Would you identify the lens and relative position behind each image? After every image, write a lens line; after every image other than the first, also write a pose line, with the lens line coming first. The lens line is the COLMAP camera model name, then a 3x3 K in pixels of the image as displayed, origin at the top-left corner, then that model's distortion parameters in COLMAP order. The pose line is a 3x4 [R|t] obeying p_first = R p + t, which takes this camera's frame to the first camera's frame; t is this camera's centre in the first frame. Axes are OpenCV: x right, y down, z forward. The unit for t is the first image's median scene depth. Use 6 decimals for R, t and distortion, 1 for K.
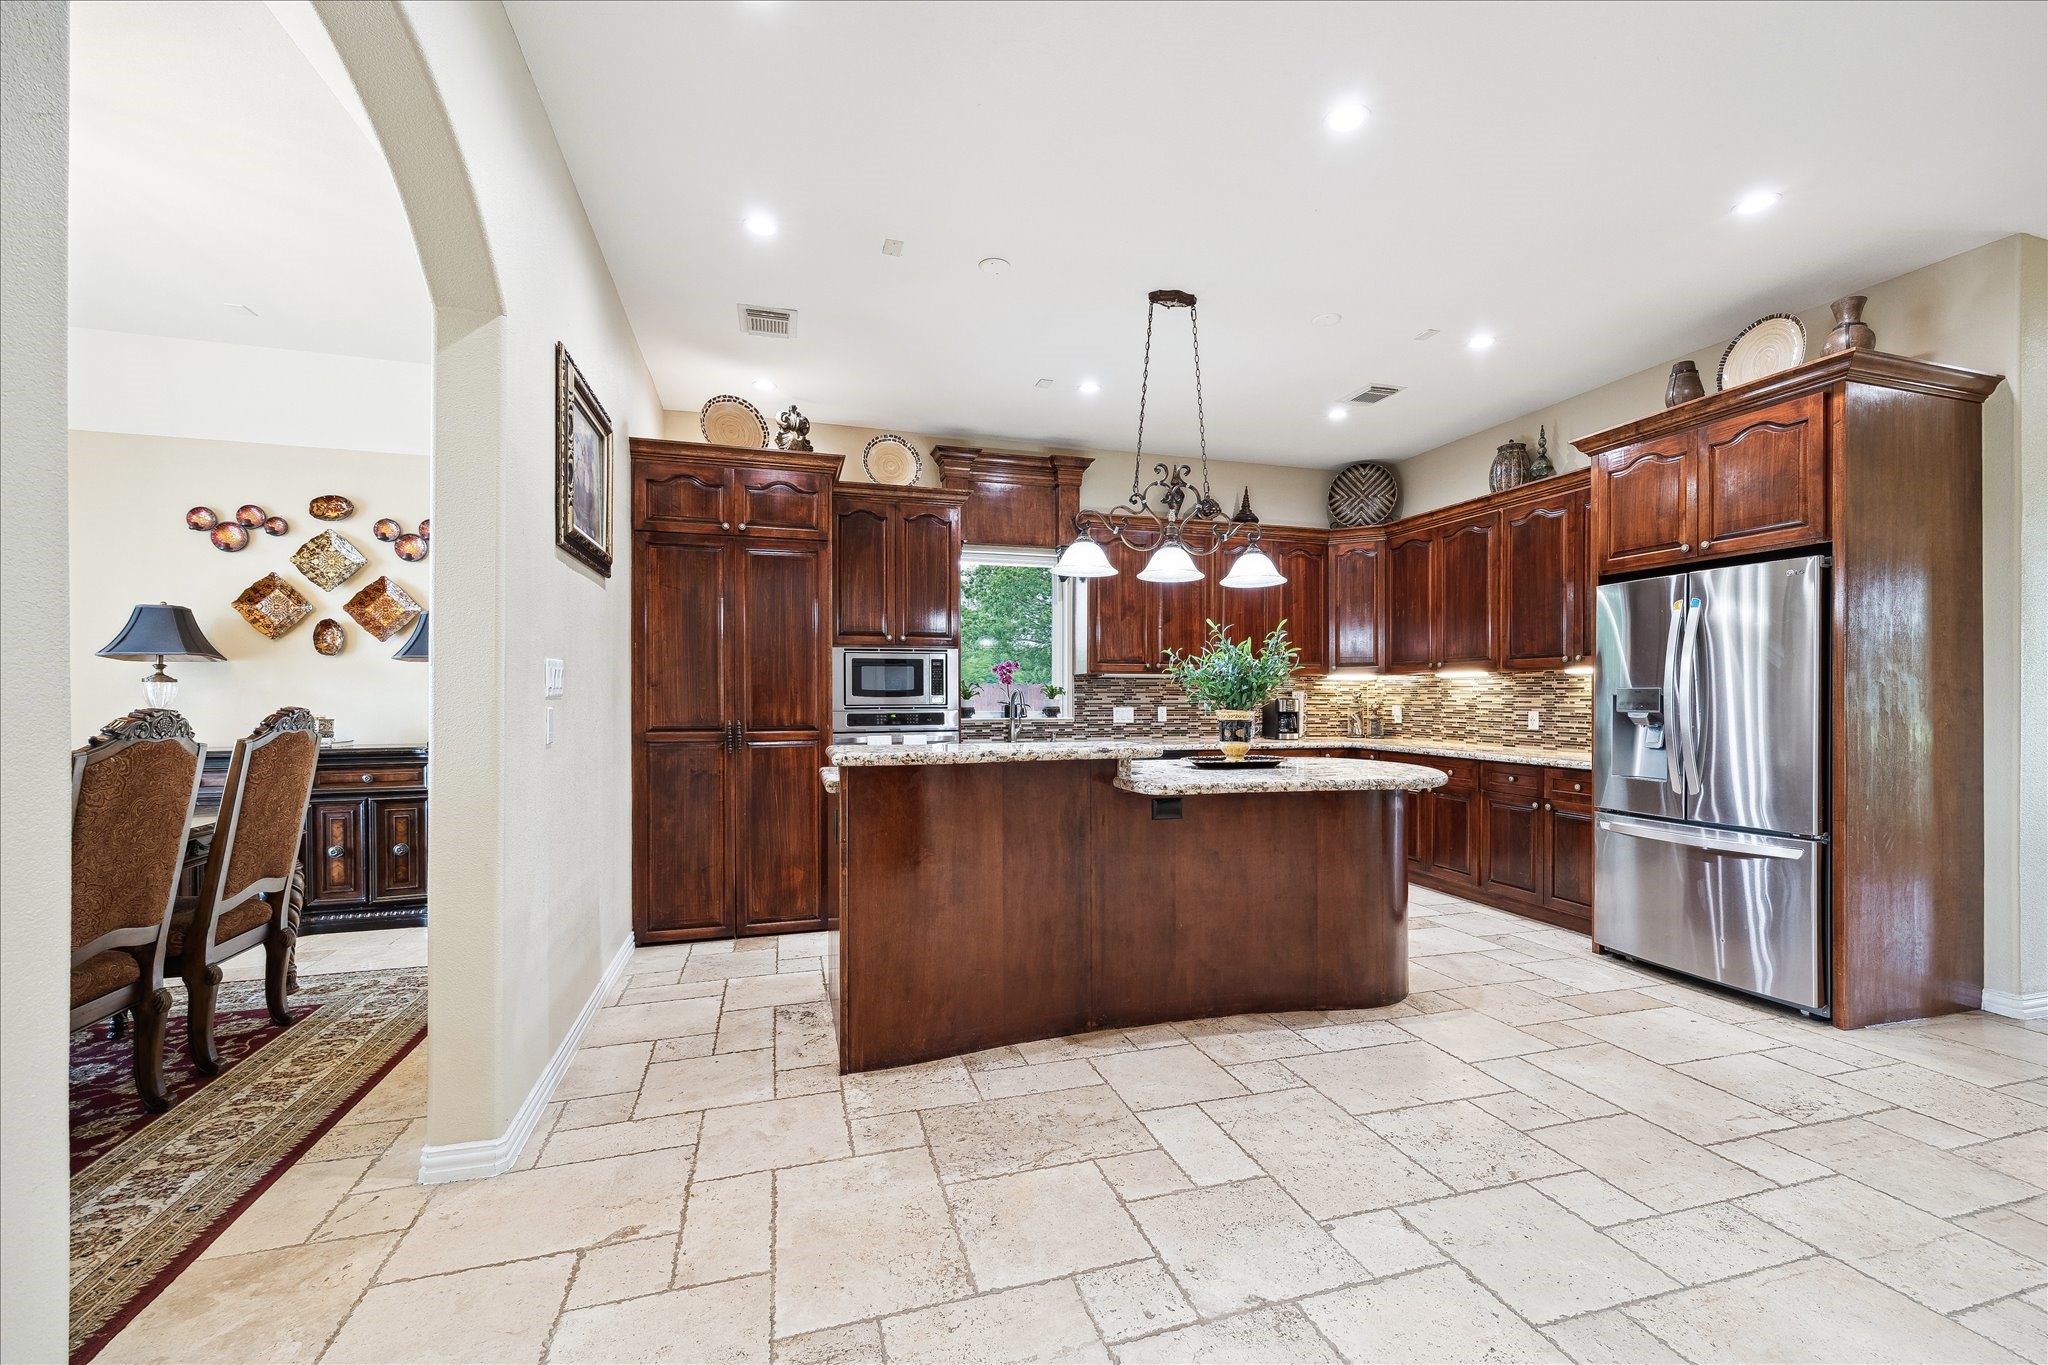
lens RADIAL K [[837.2, 0, 1026.8], [0, 837.2, 701.0], [0, 0, 1]] dist [0.010113, -0.000191]
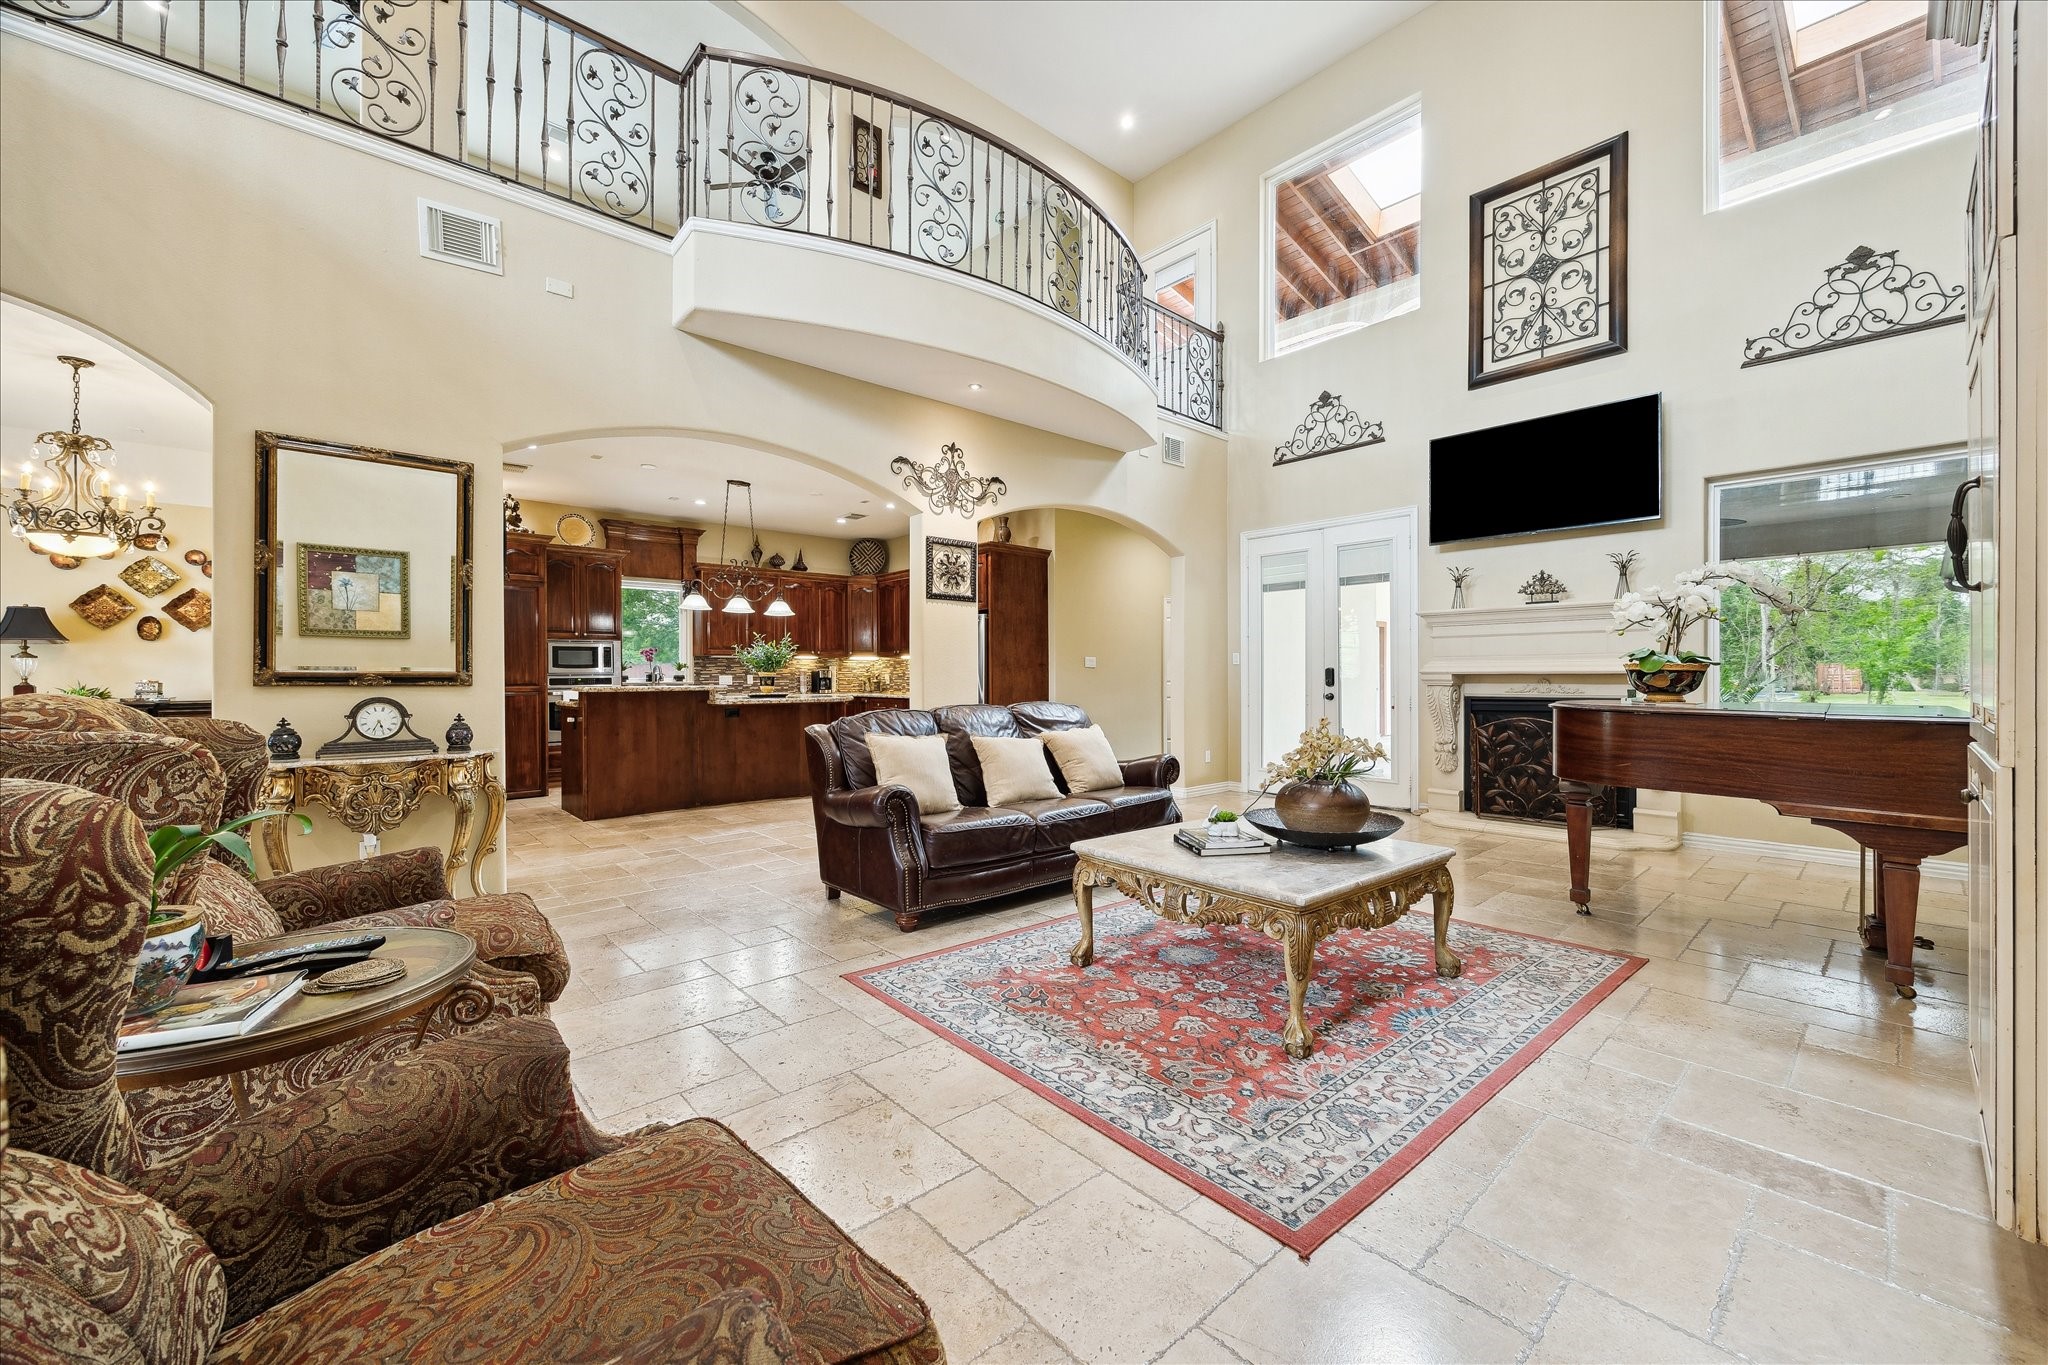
lens RADIAL K [[806.7, 0, 1032.6], [0, 806.7, 676.9], [0, 0, 1]] dist [0.000994, -0.000335]
pose [[0.904457, -0.005653, 0.426527, -0.024271], [0.009005, 0.999942, -0.005842, 0.032178], [-0.426470, 0.009124, 0.904456, -0.950309]]
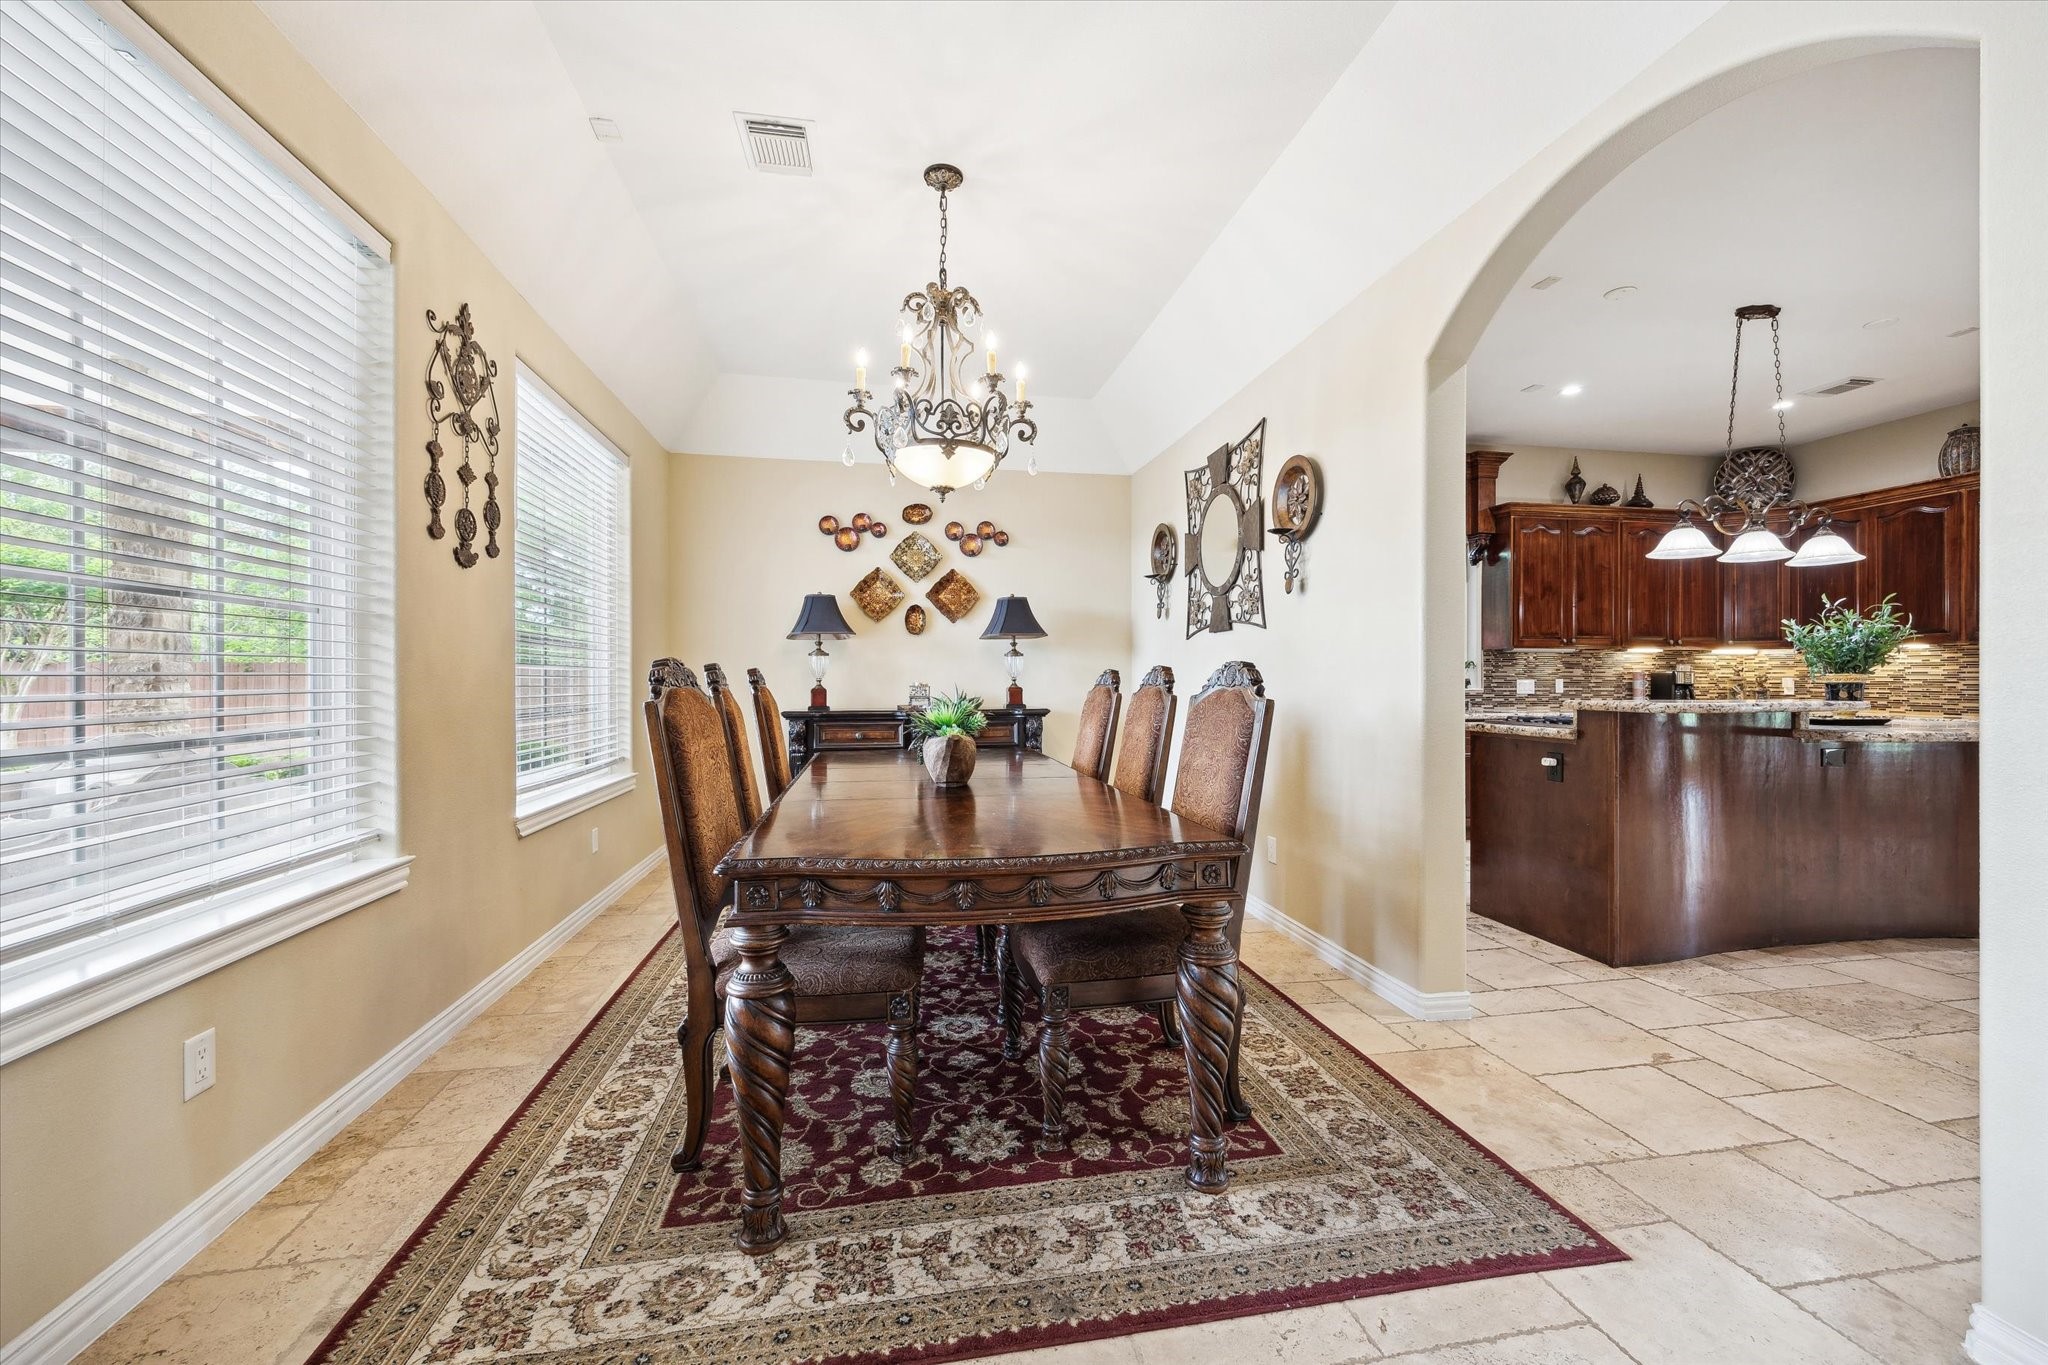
lens RADIAL K [[806.7, 0, 1018.2], [0, 806.7, 682.8], [0, 0, 1]] dist [0.000994, -0.000335]
pose [[0.994282, -0.000004, -0.106783, -0.550032], [-0.000423, 0.999992, -0.003981, 0.021002], [0.106782, 0.004004, 0.994274, -0.149559]]
